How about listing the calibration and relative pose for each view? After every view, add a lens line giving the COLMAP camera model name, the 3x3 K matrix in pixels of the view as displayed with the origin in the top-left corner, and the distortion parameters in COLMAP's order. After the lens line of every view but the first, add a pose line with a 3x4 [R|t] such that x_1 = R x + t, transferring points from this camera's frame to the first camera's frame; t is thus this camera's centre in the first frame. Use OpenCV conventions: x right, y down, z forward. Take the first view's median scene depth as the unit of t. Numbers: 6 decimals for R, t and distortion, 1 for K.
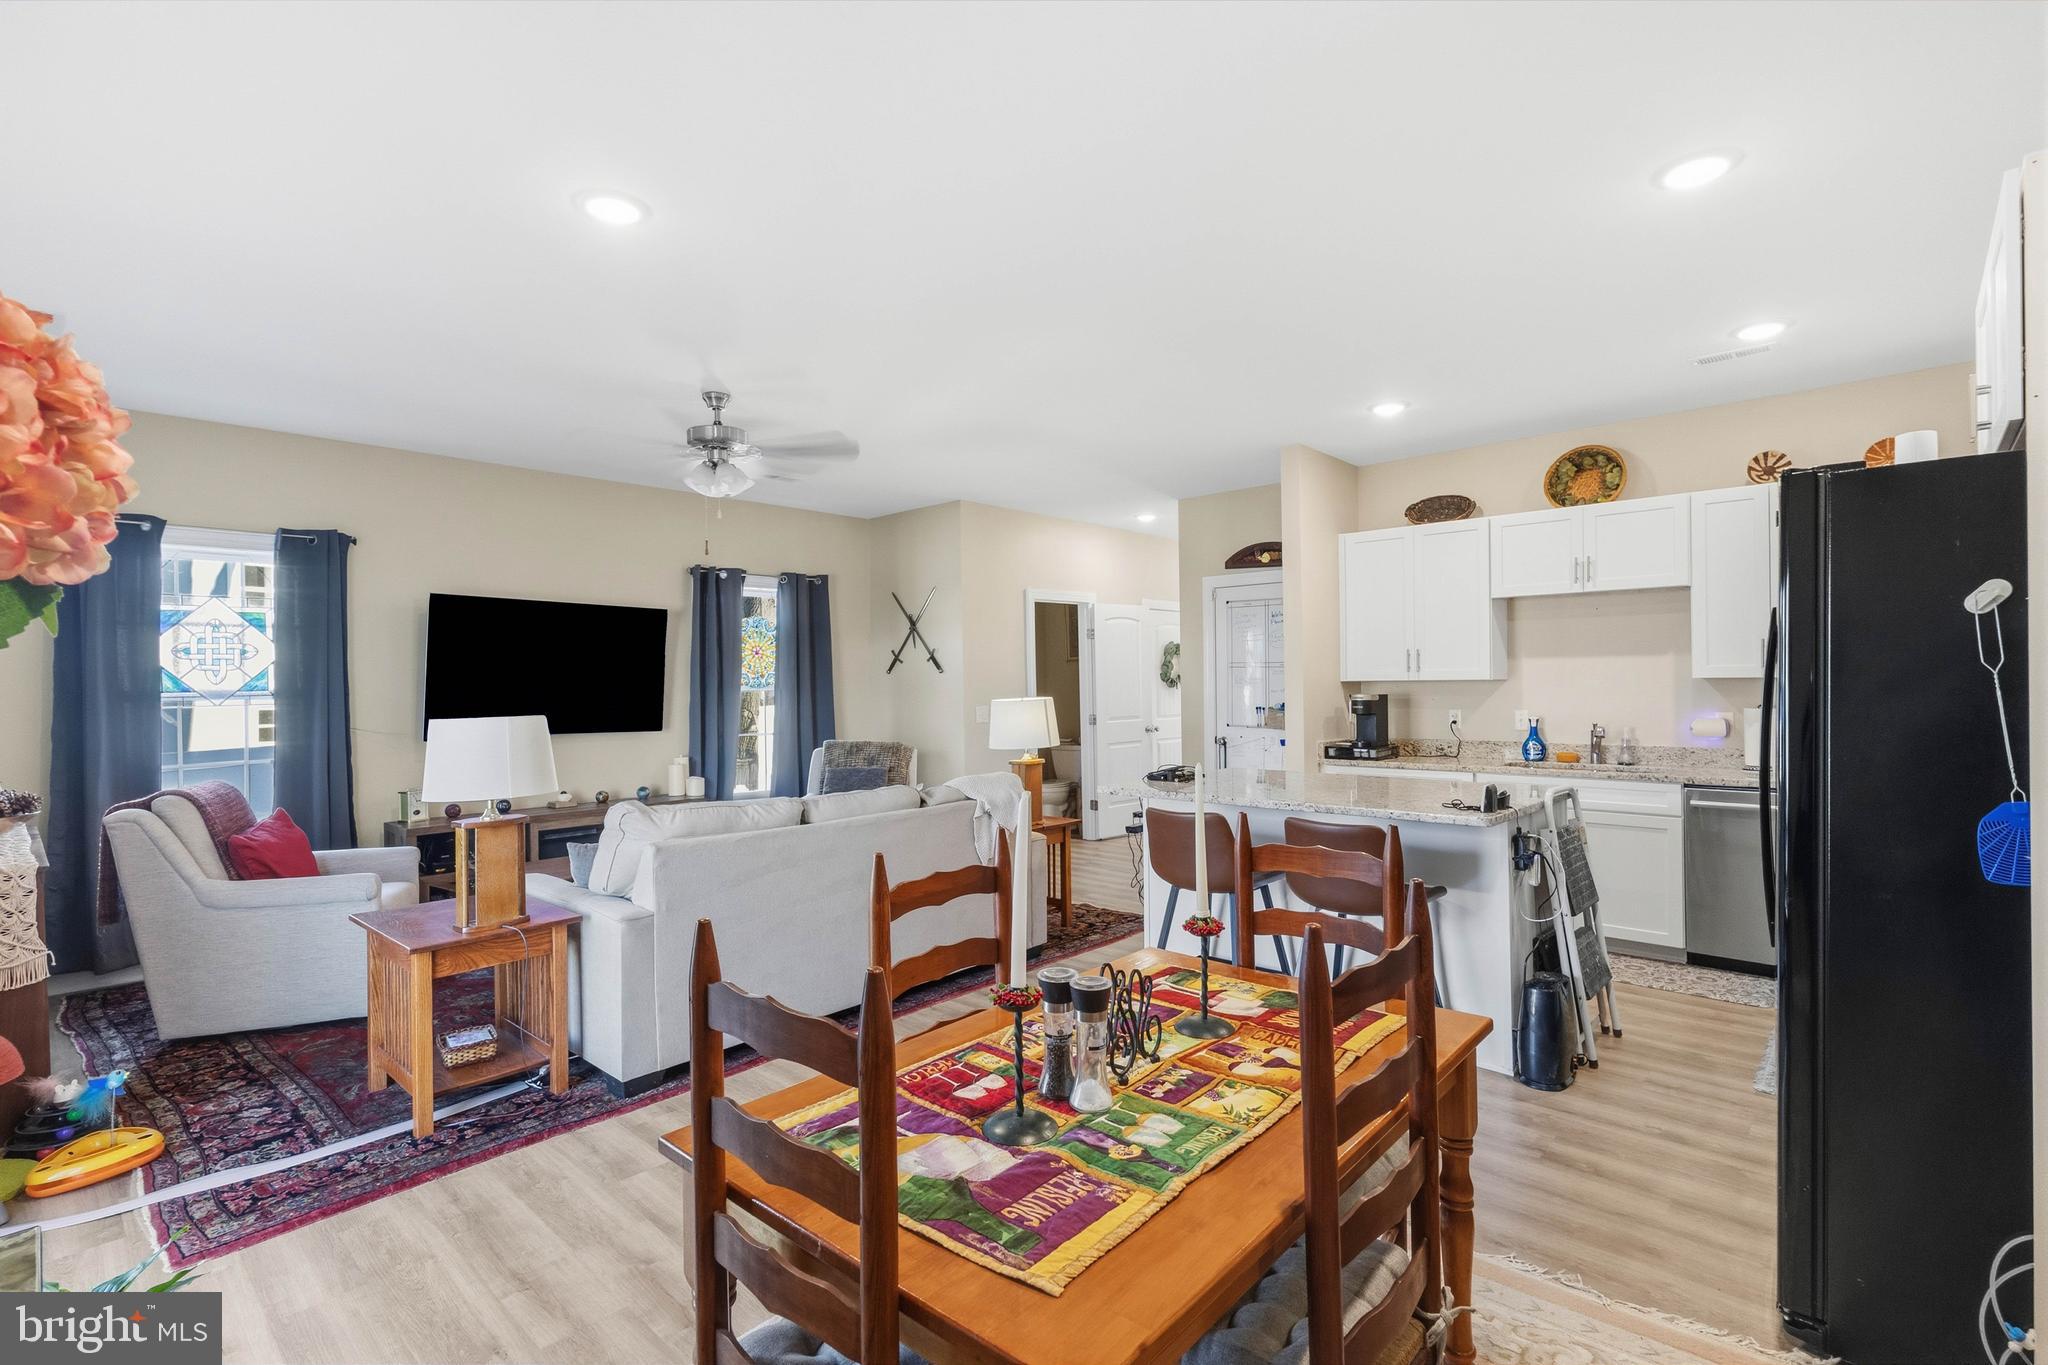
lens RADIAL K [[954.5, 0, 1026.3], [0, 954.5, 685.6], [0, 0, 1]] dist [0.002154, -0.000015]
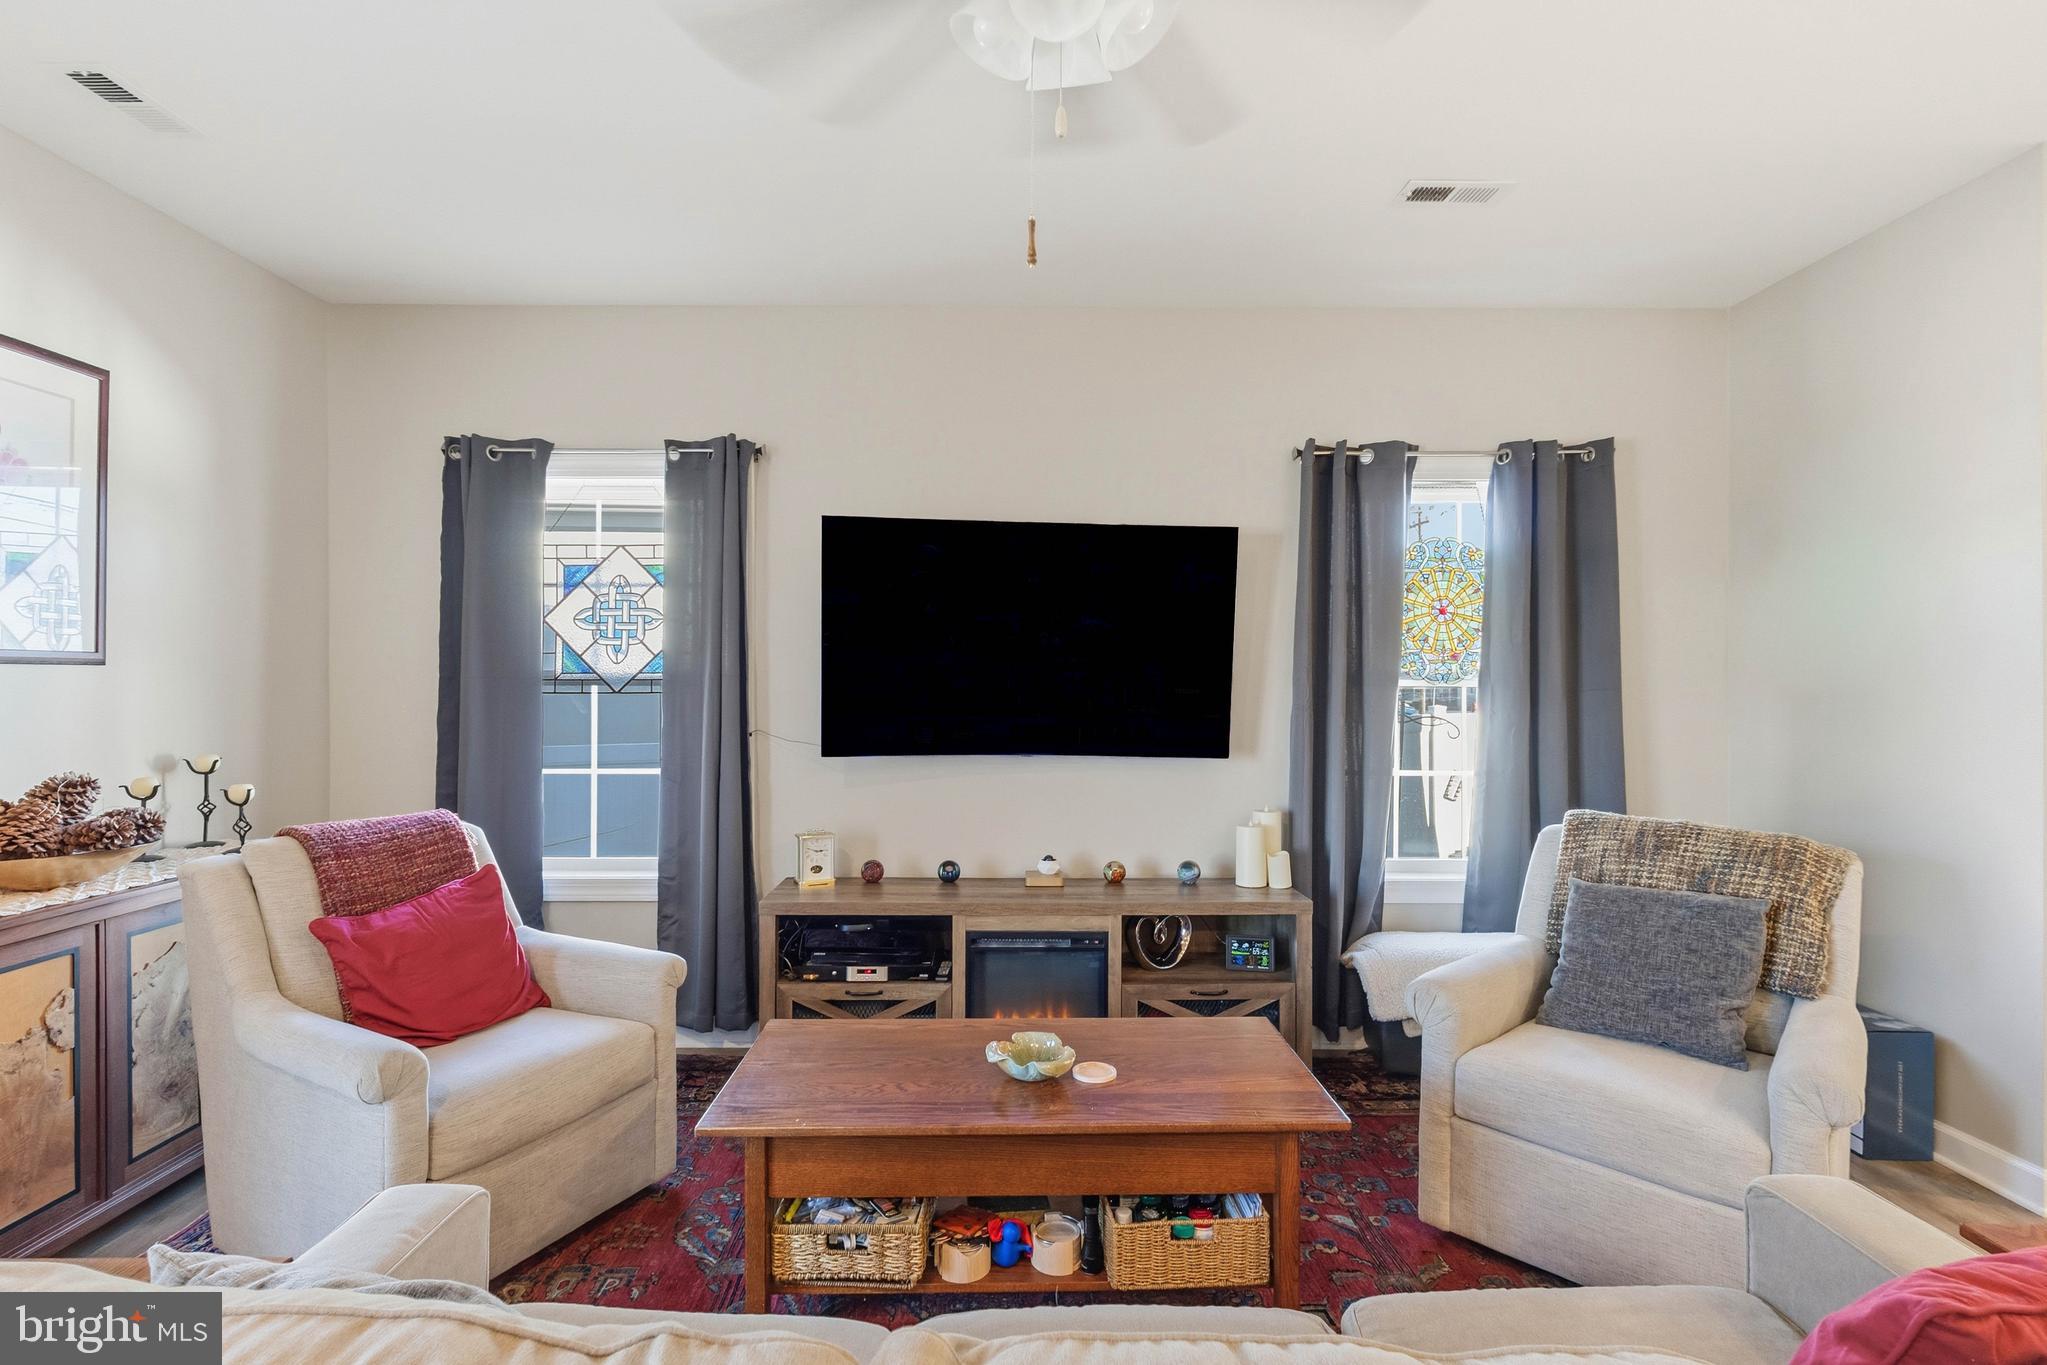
lens RADIAL K [[954.0, 0, 1028.1], [0, 954.0, 686.8], [0, 0, 1]] dist [0.002154, -0.000015]
pose [[0.680804, 0.019938, -0.732194, -0.068855], [-0.013151, 0.999801, 0.014996, 0.000932], [0.732347, -0.000580, 0.680931, 0.549159]]
